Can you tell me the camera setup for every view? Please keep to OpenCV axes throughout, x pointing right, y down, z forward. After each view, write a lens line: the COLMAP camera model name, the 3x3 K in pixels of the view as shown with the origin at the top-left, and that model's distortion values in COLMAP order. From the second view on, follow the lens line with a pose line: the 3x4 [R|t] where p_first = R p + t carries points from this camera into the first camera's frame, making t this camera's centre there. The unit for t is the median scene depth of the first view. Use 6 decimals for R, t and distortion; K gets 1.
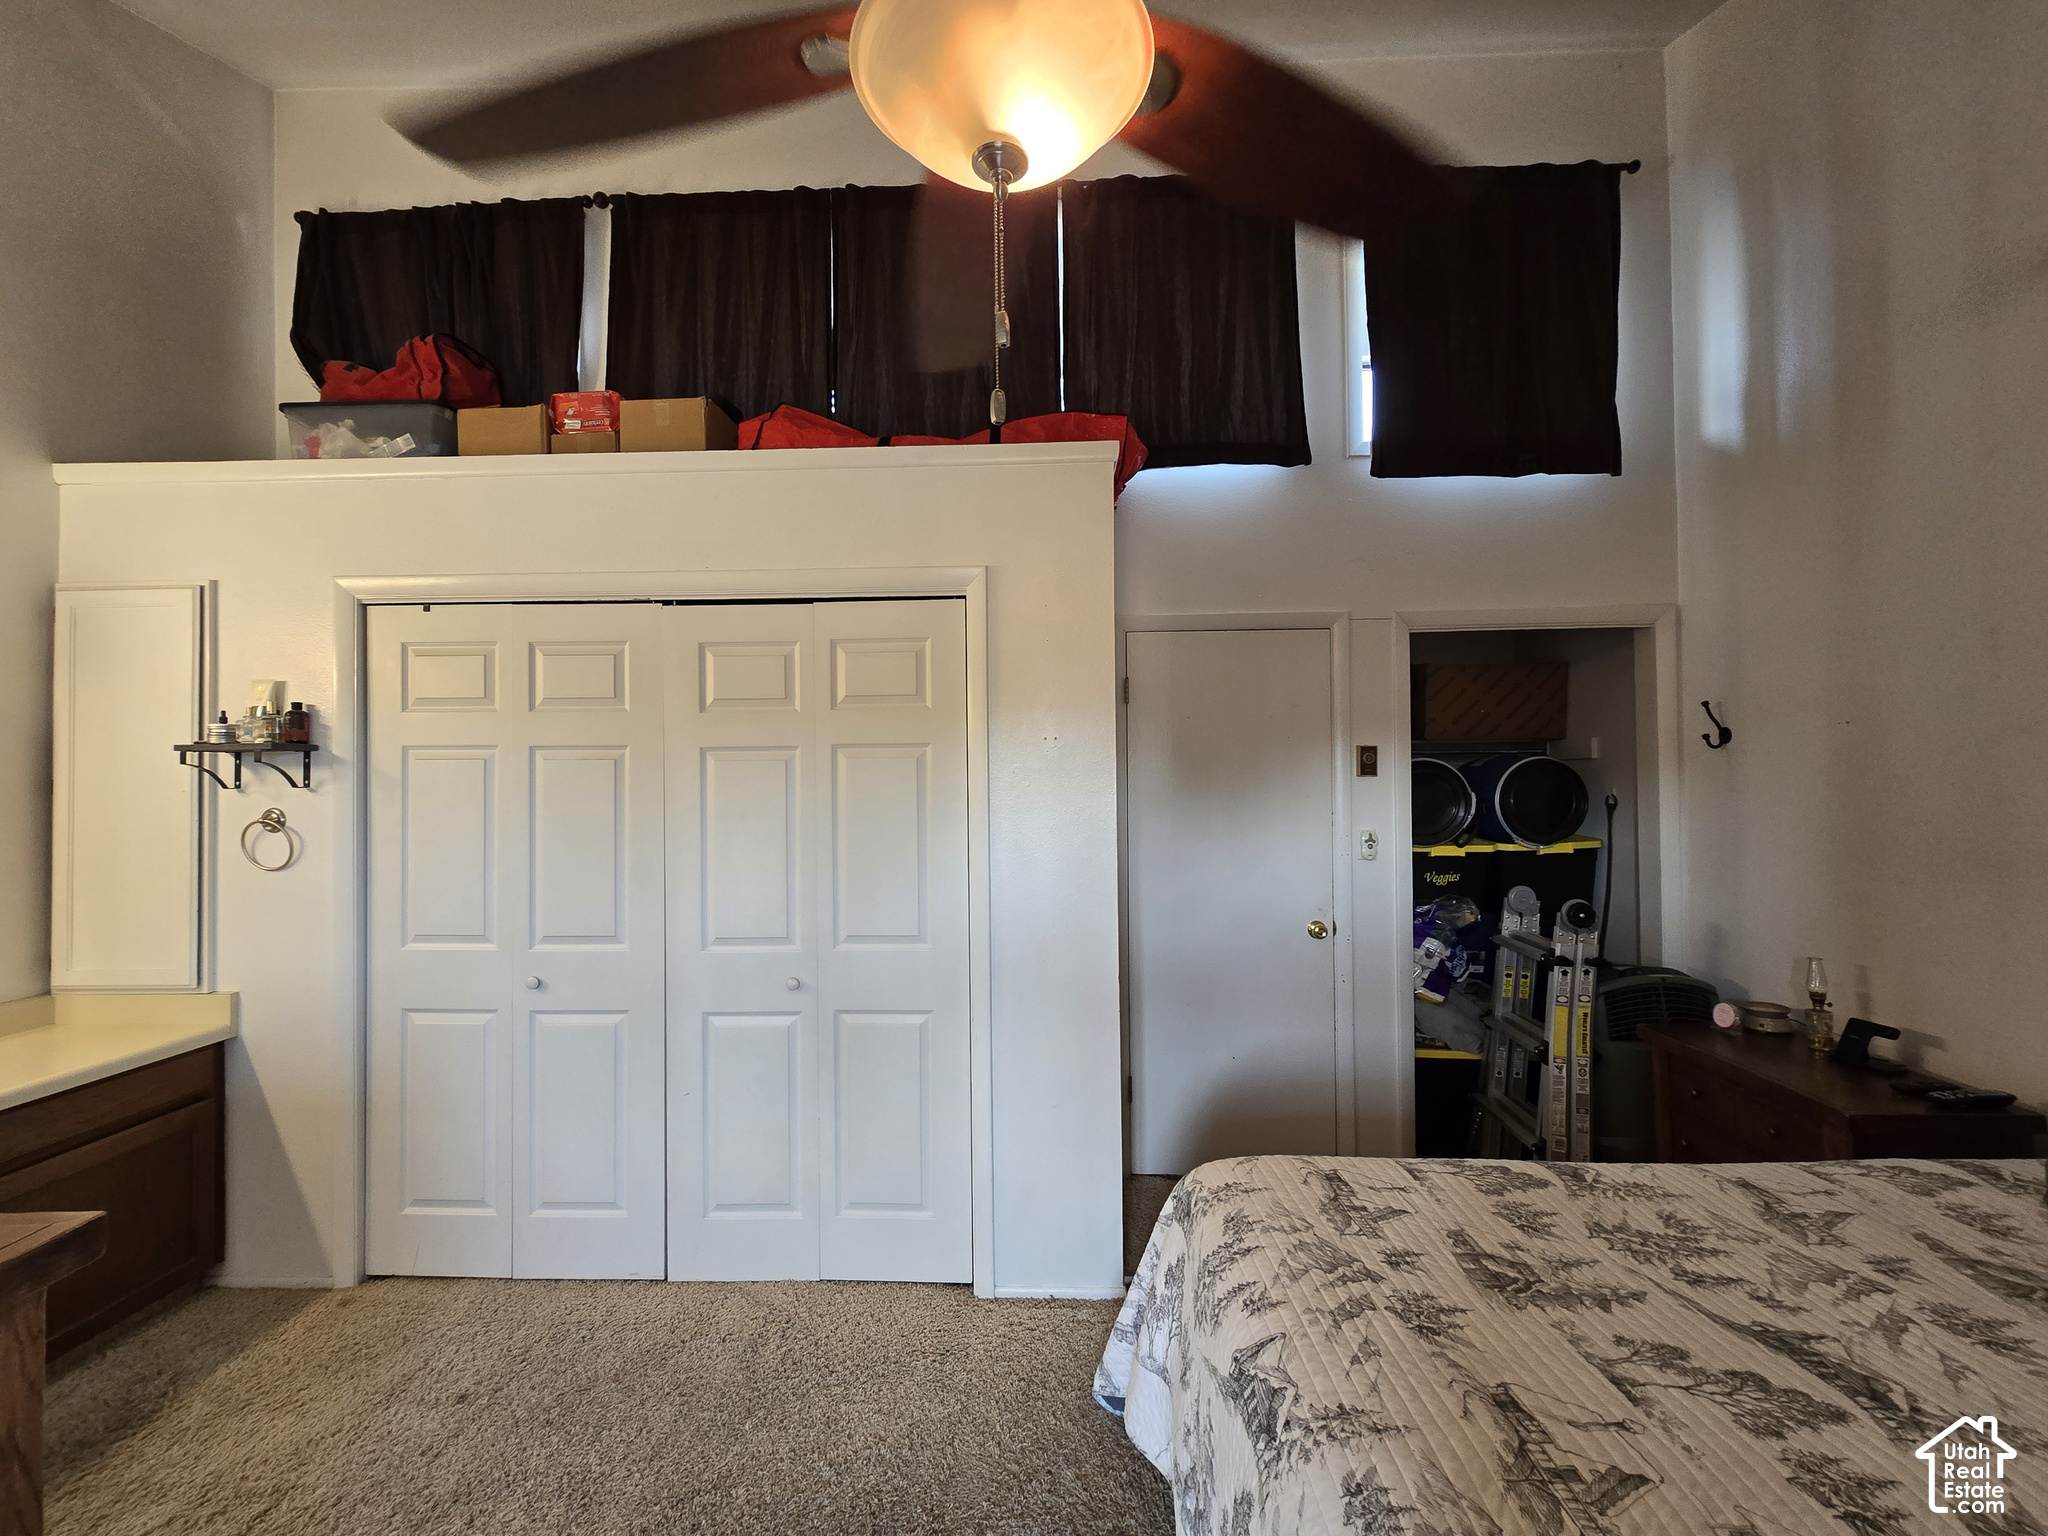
lens RADIAL K [[831.4, 0, 1015.7], [0, 831.4, 764.6], [0, 0, 1]] dist [-0.007927, 0.000623]
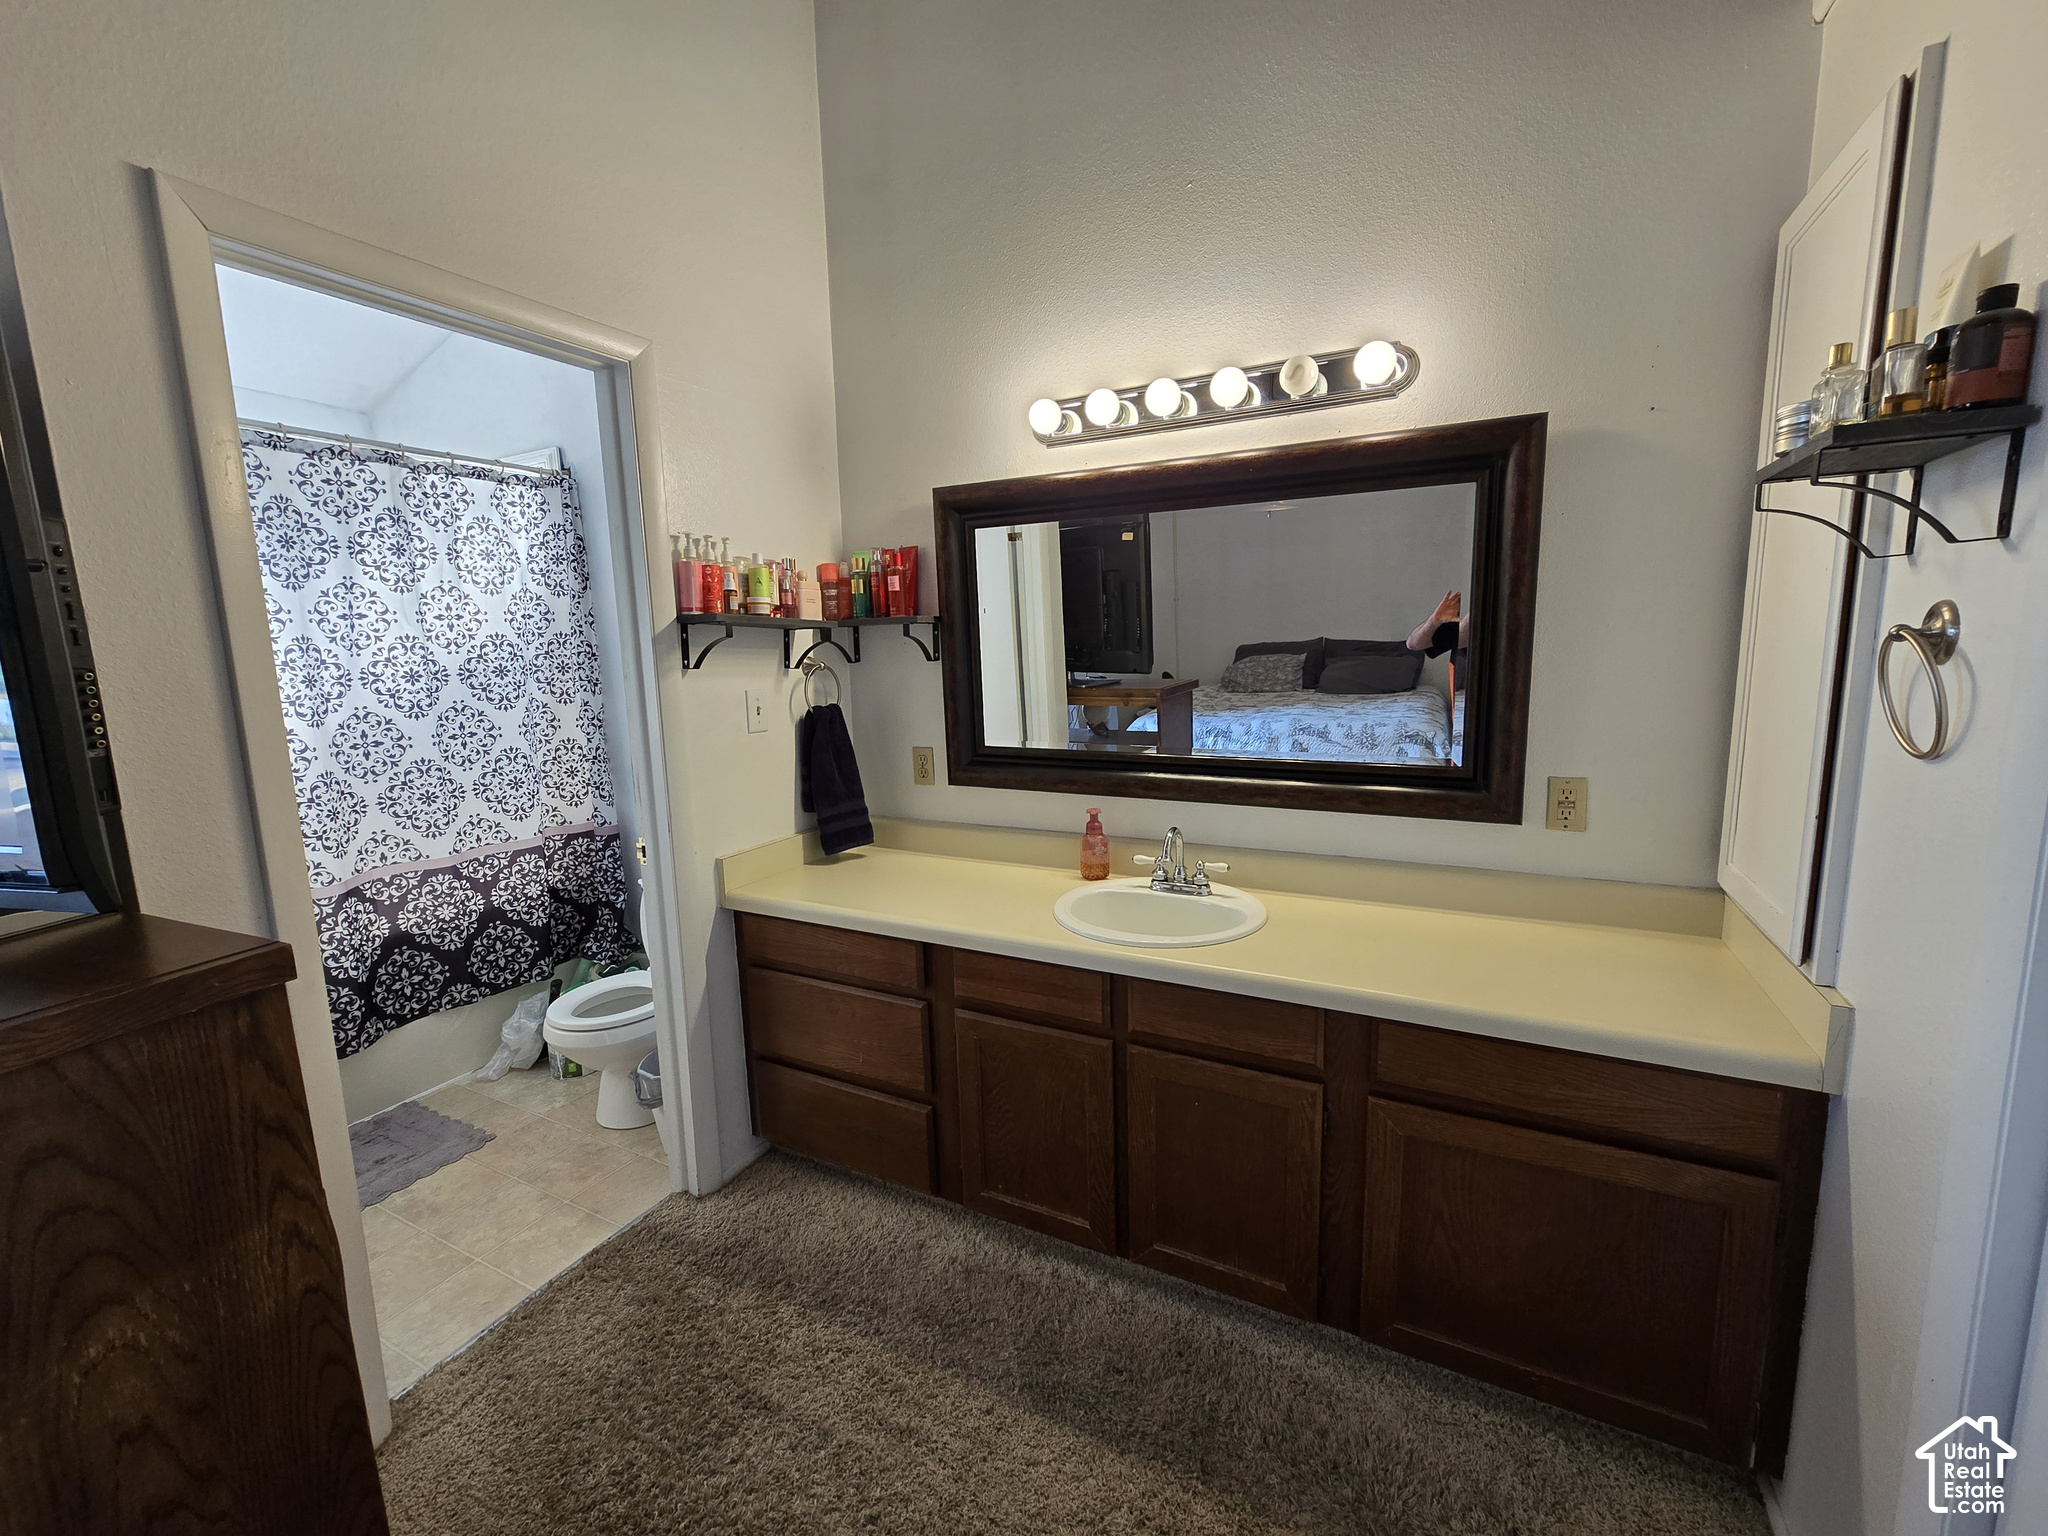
lens RADIAL K [[831.4, 0, 1015.7], [0, 831.4, 764.6], [0, 0, 1]] dist [-0.007927, 0.000623]
pose [[-0.442374, 0.160006, -0.882442, -0.352277], [0.079762, 0.987076, 0.138993, 0.041106], [0.893277, -0.008899, -0.449419, 0.788298]]
